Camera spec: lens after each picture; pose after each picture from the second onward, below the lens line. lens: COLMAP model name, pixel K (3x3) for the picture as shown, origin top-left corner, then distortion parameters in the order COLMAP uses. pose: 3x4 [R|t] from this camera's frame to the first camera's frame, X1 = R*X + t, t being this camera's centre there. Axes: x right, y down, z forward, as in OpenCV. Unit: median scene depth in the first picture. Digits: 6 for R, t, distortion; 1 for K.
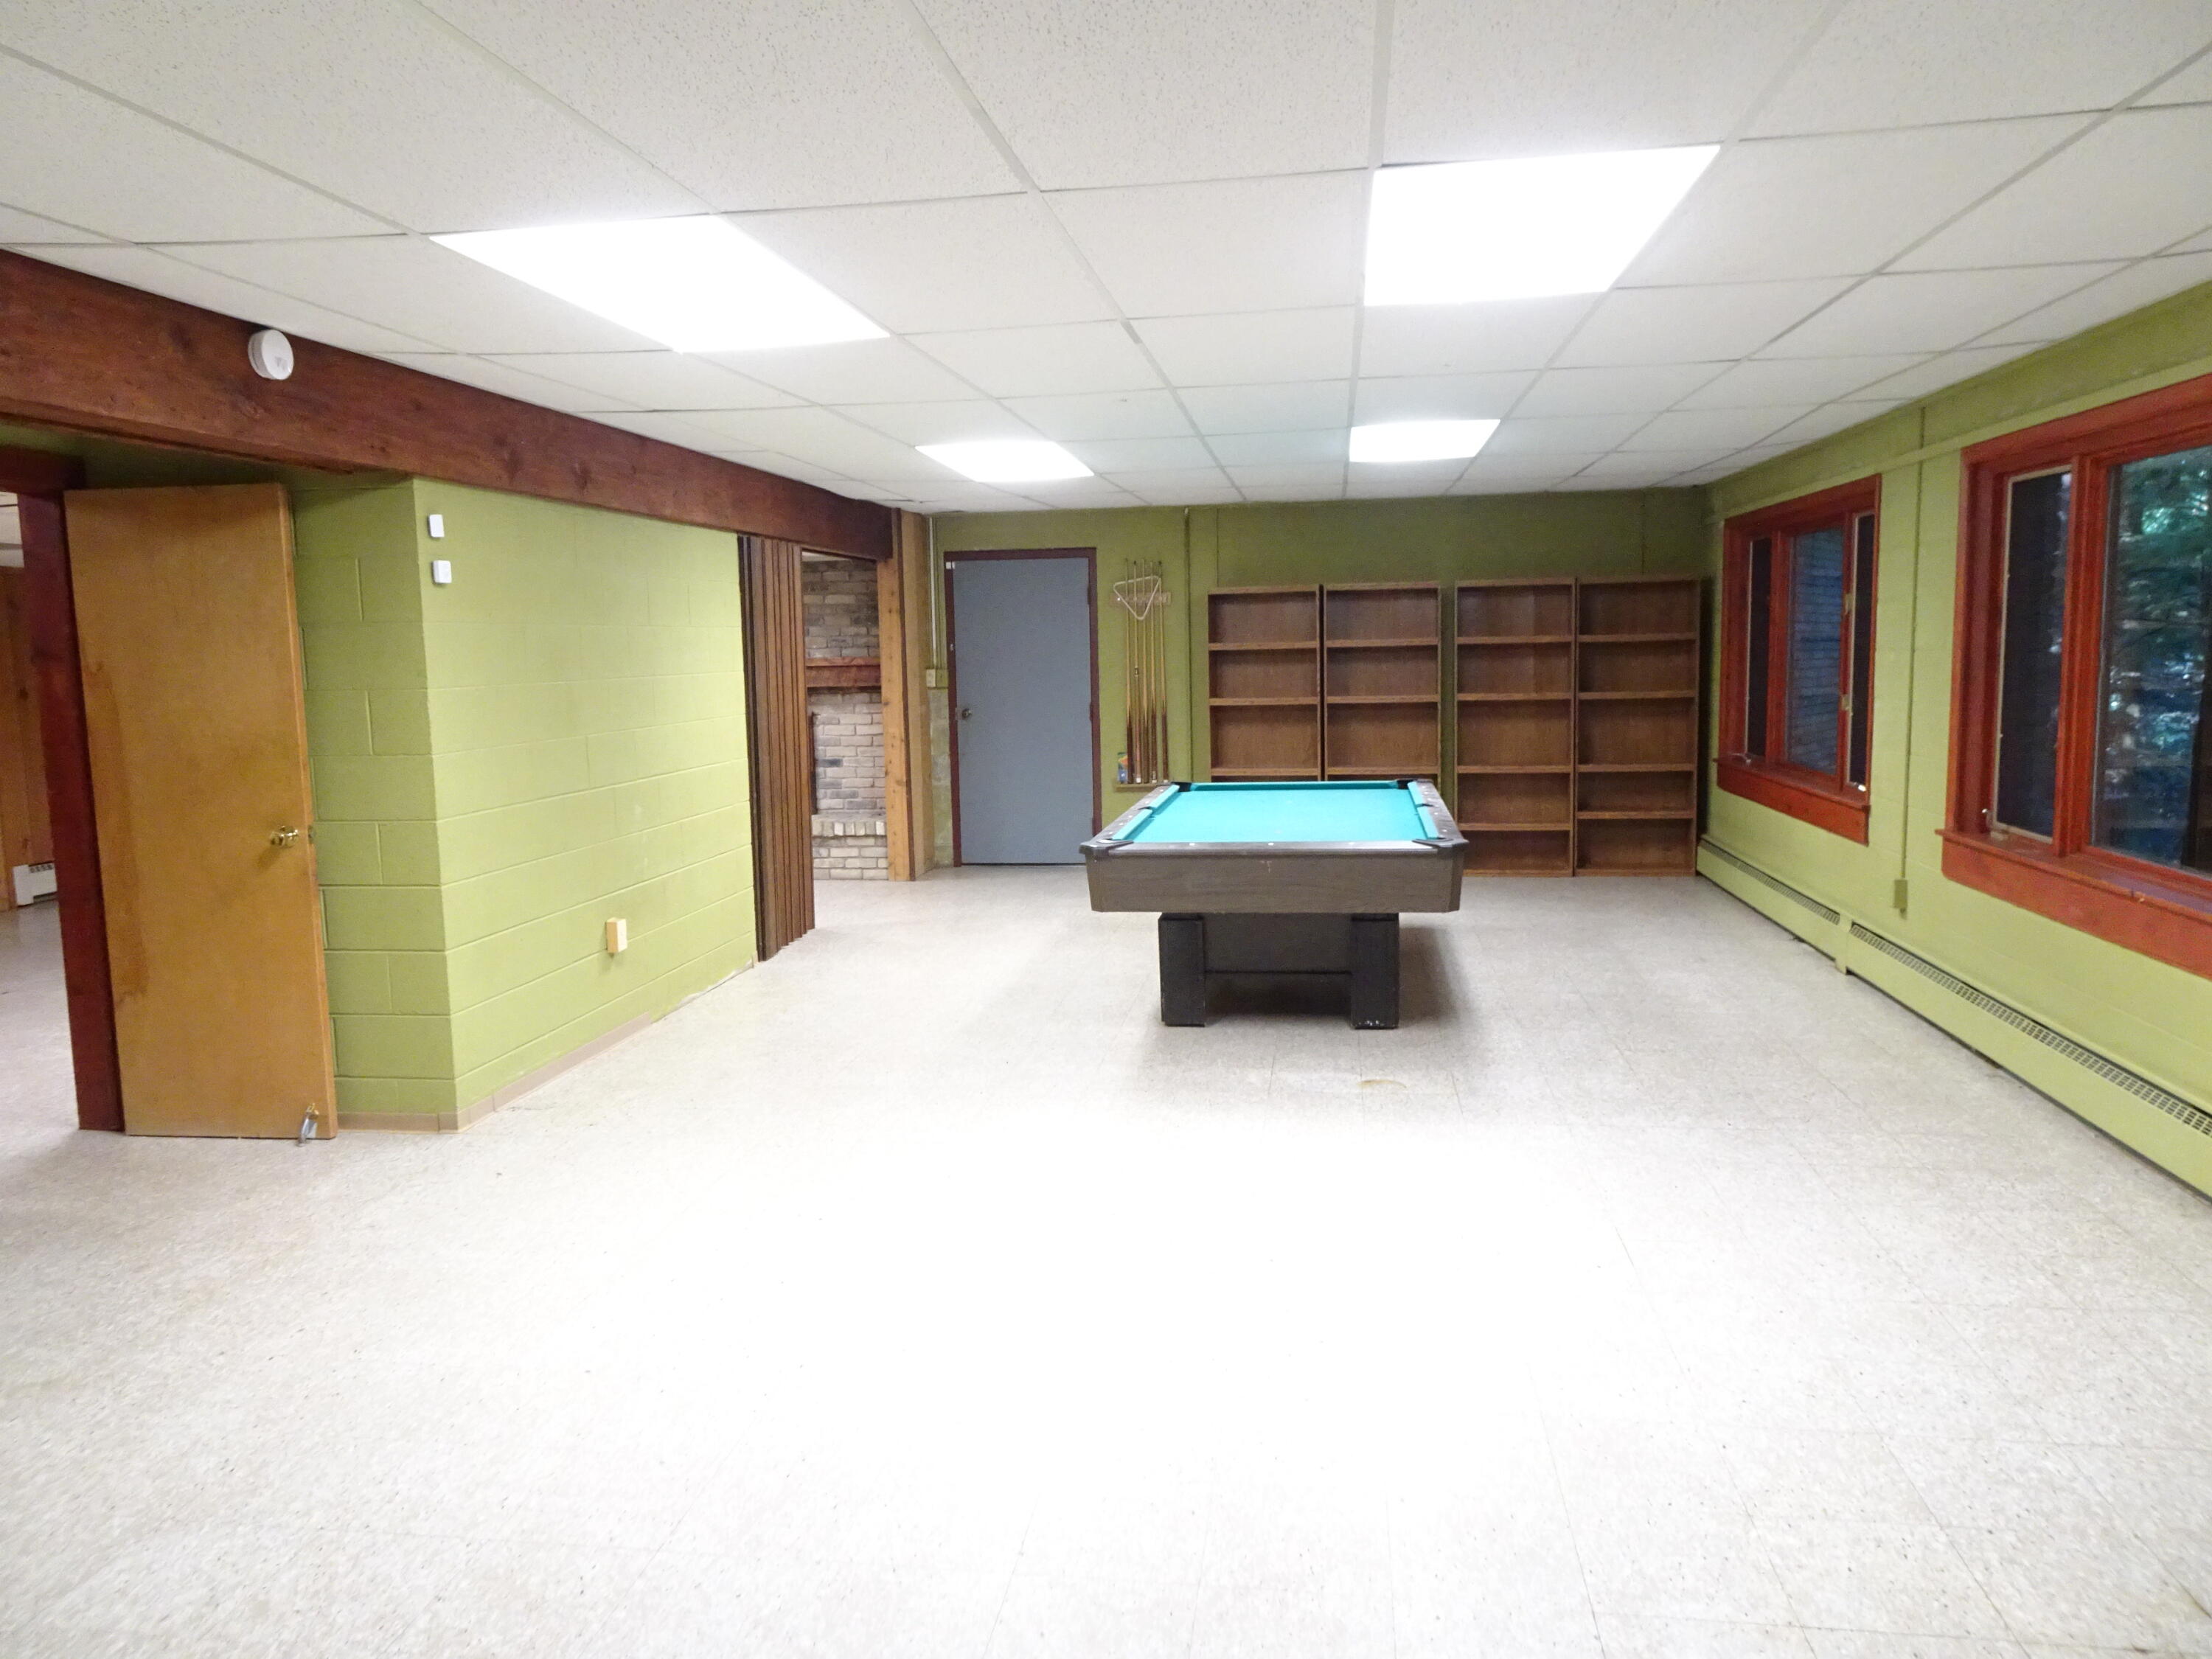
lens RADIAL K [[1580.5, 0, 1102.6], [0, 1580.5, 828.1], [0, 0, 1]] dist [0.009127, 0.002504]
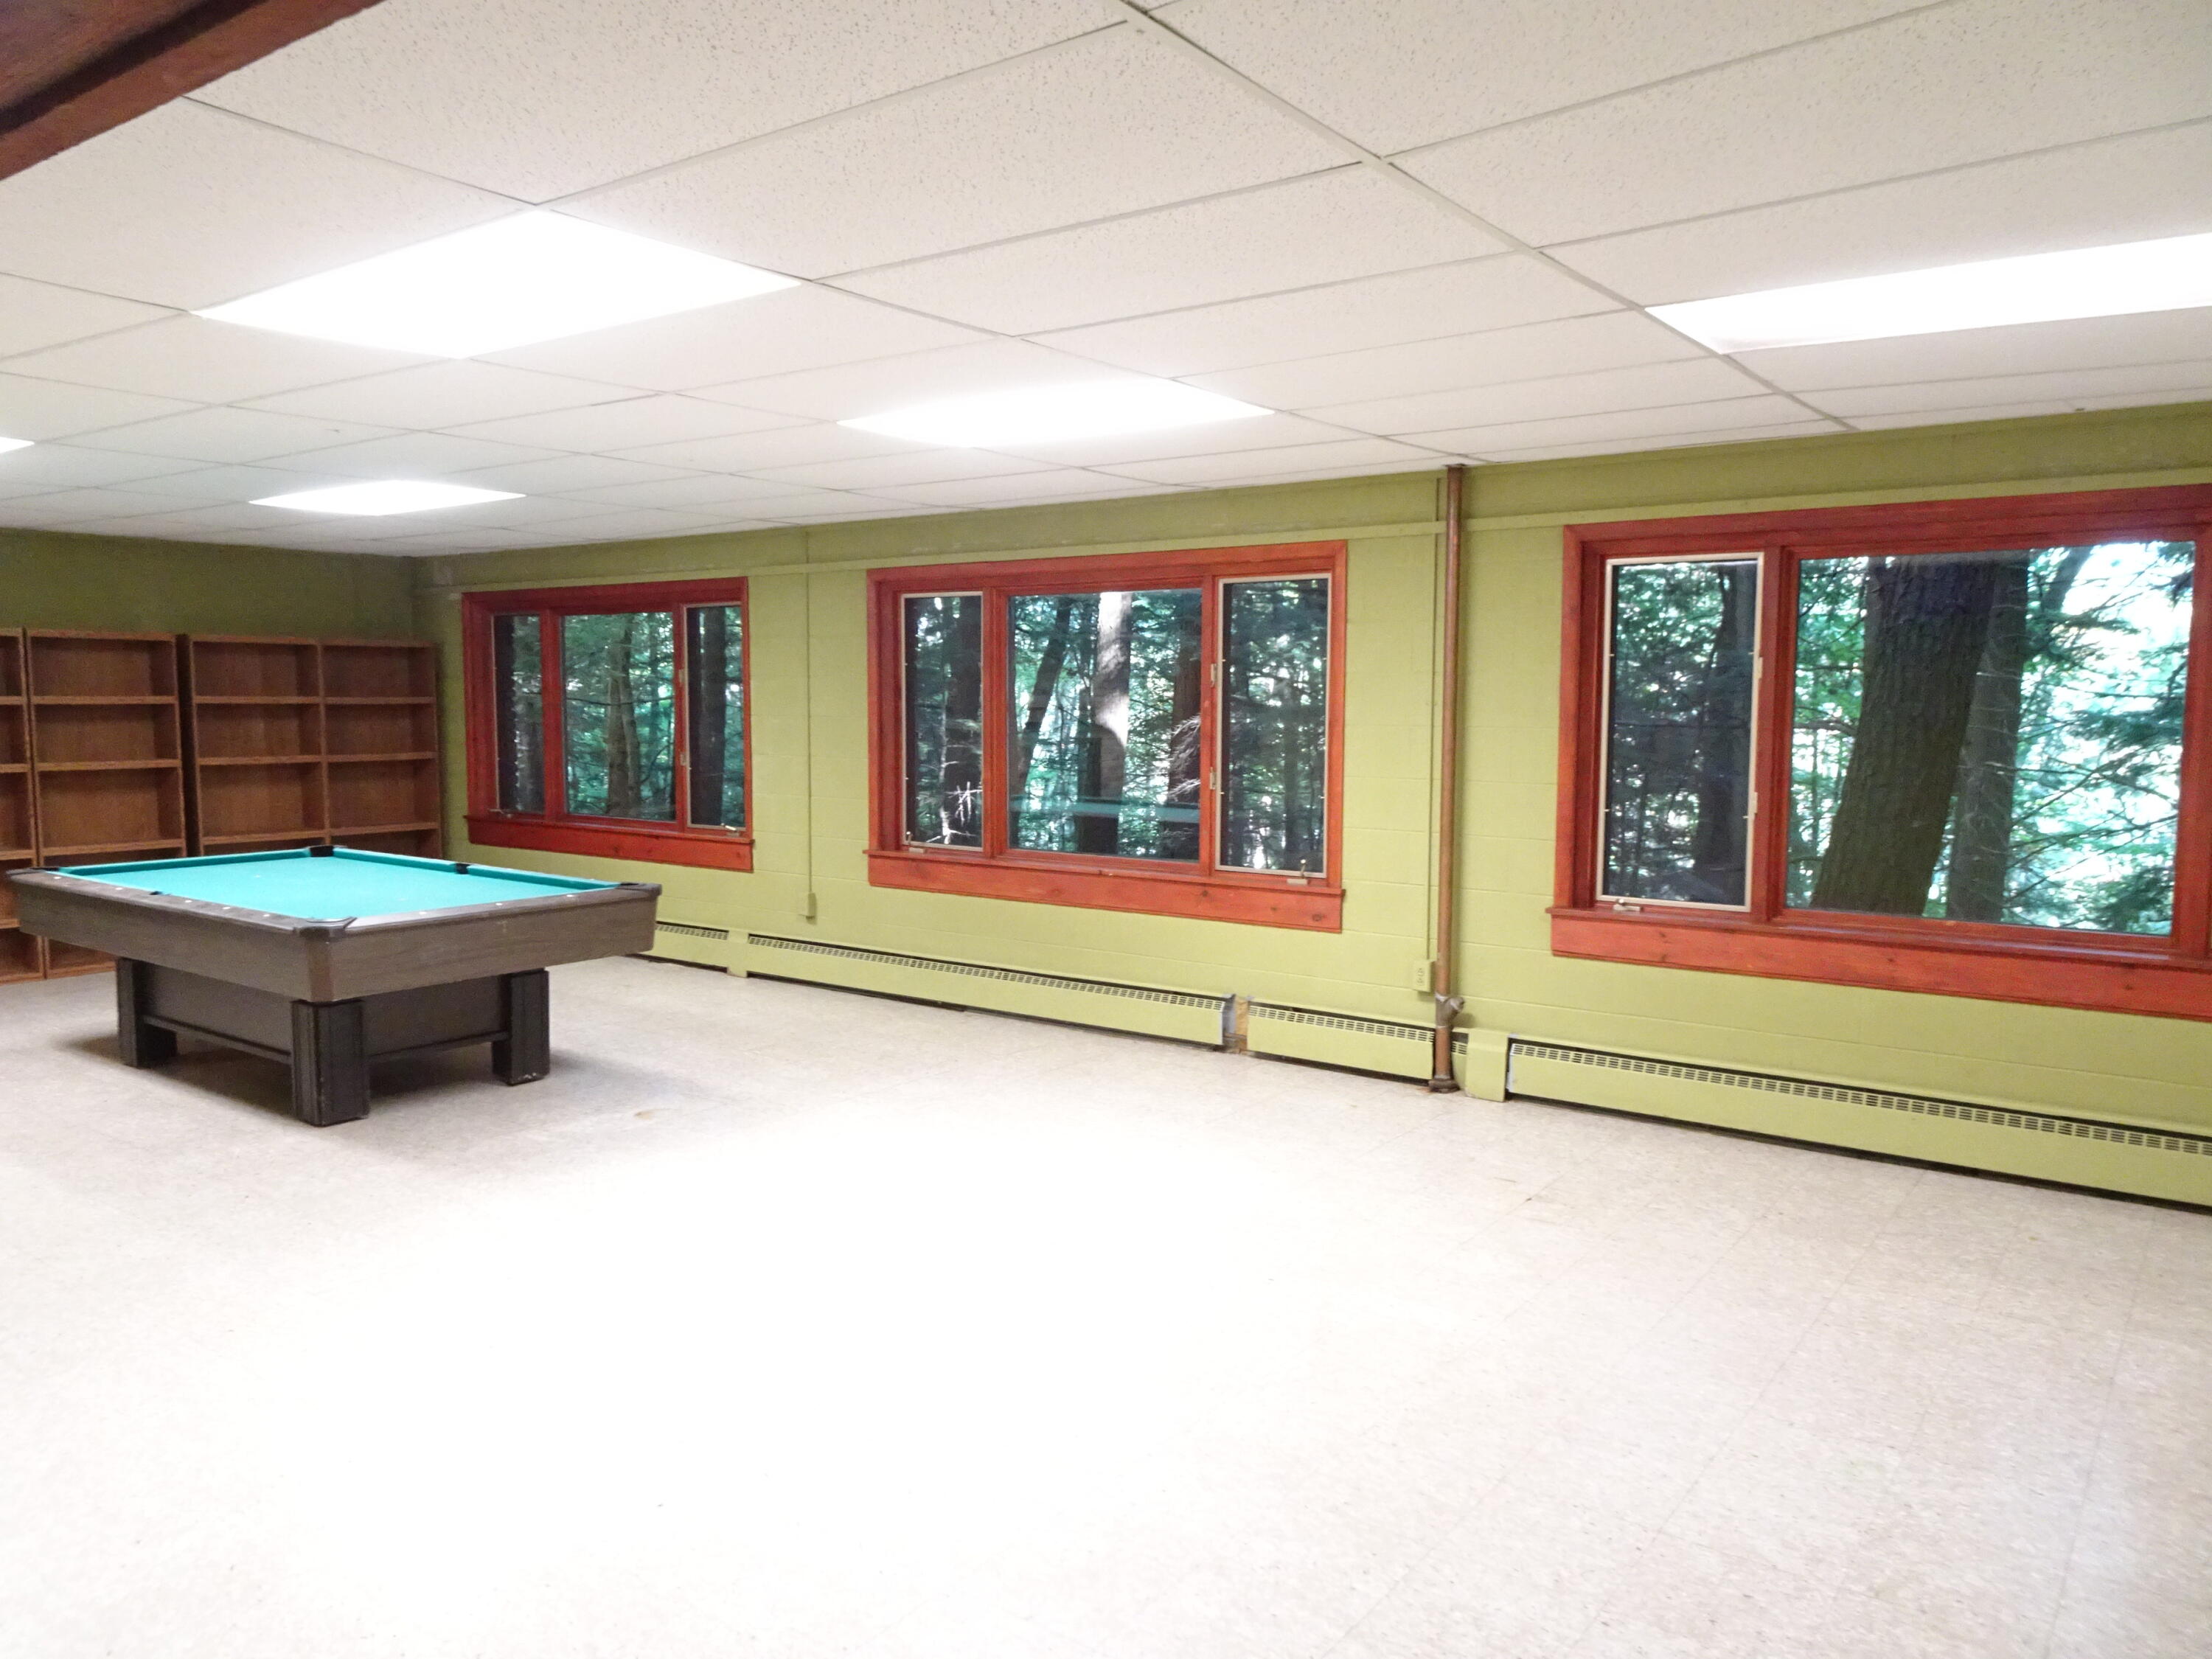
lens RADIAL K [[1580.5, 0, 1100.2], [0, 1580.5, 831.0], [0, 0, 1]] dist [0.009127, 0.002504]
pose [[0.475890, -0.051932, 0.877971, -0.517752], [0.087777, 0.996076, 0.011340, -0.012274], [-0.875114, 0.071669, 0.478580, 0.174028]]
